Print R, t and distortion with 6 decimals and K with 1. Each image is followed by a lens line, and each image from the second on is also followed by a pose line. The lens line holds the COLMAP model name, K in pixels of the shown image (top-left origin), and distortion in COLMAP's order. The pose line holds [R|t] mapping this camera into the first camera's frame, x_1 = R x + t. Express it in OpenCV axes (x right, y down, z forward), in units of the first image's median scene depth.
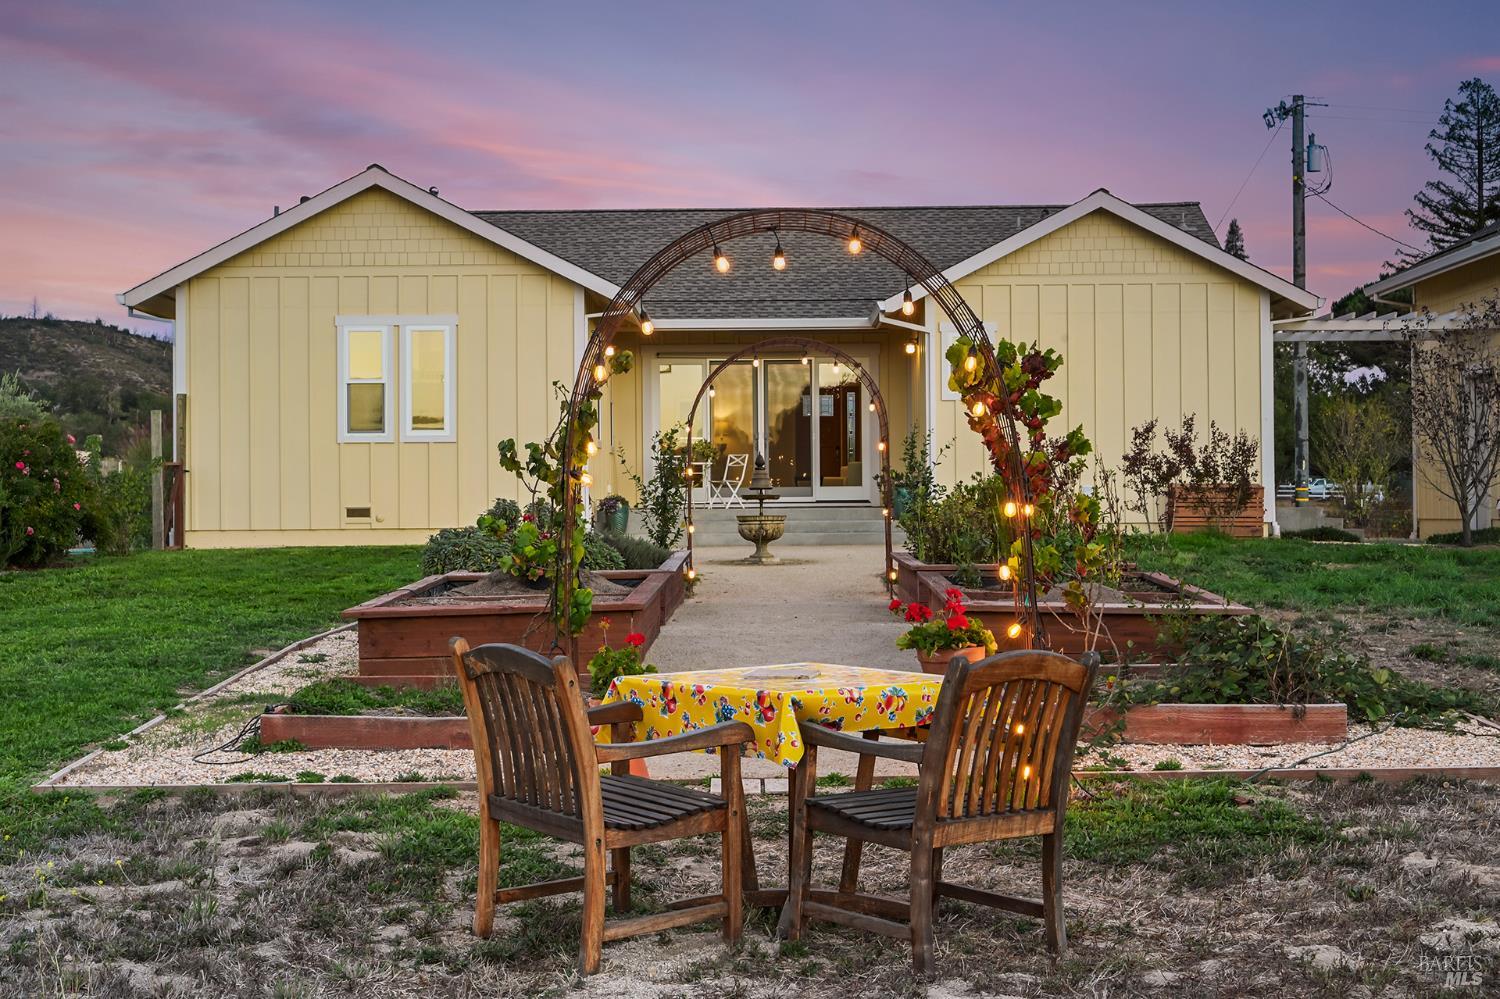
lens RADIAL K [[2259.4, 0, 750.0], [0, 2259.4, 499.5], [0, 0, 1]] dist [0.004702, 0.011409]
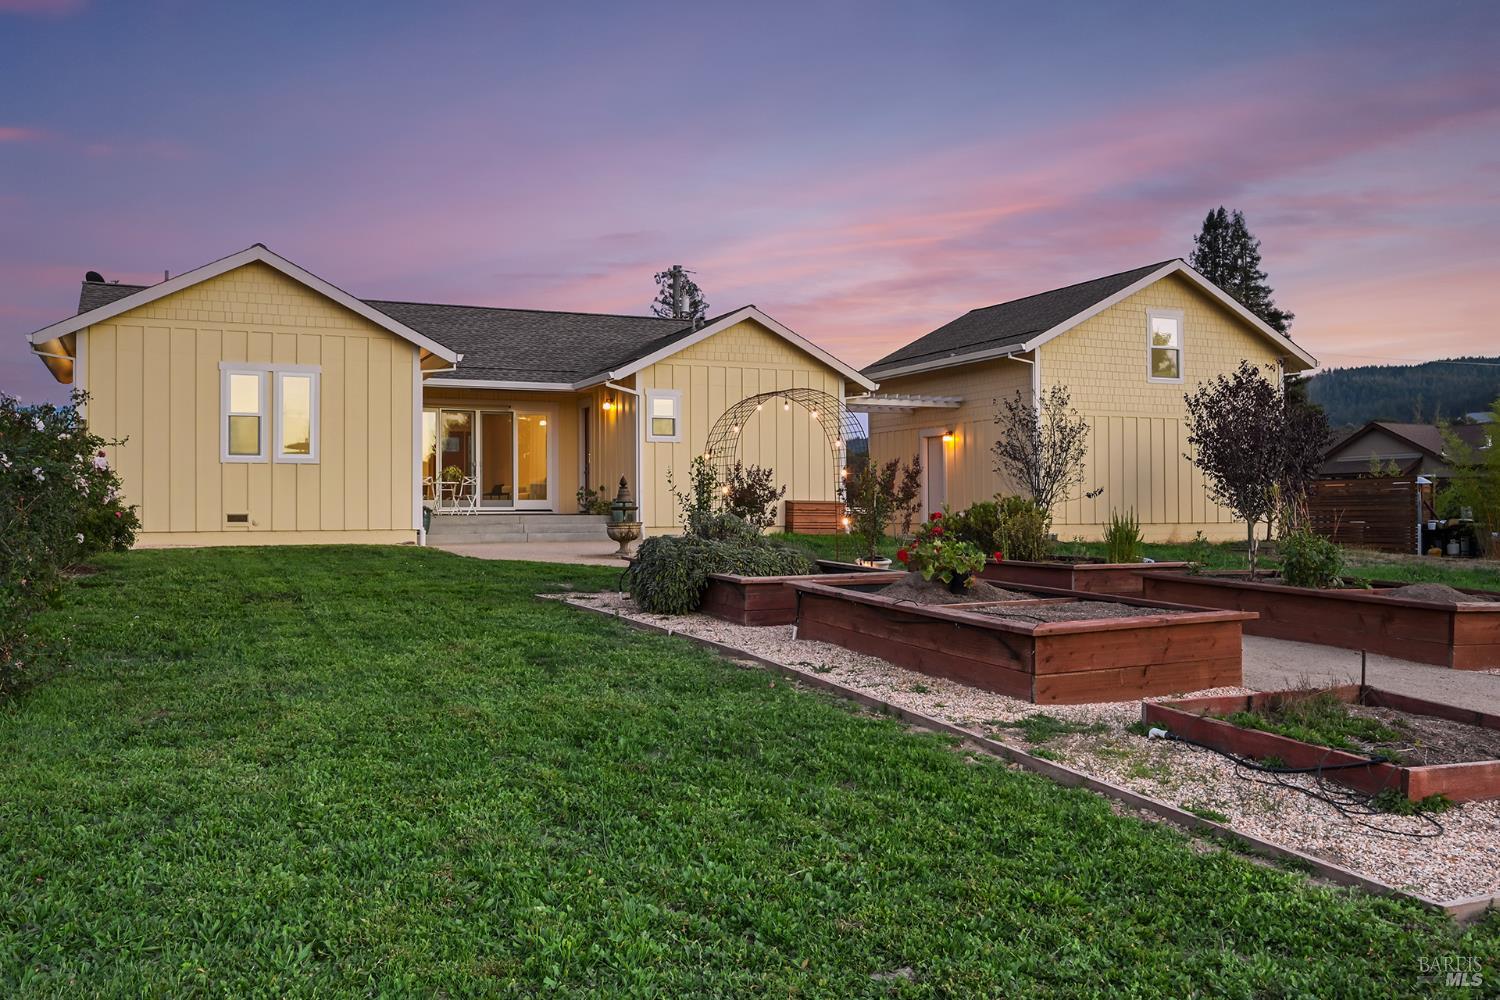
lens RADIAL K [[1300.9, 0, 750.0], [0, 1300.9, 500.0], [0, 0, 1]] dist [-0.002575, -0.009764]
pose [[0.905158, 0.008003, 0.425000, -0.222680], [-0.005759, 0.999962, -0.006563, -0.001244], [-0.425036, 0.003493, 0.905170, 0.221262]]
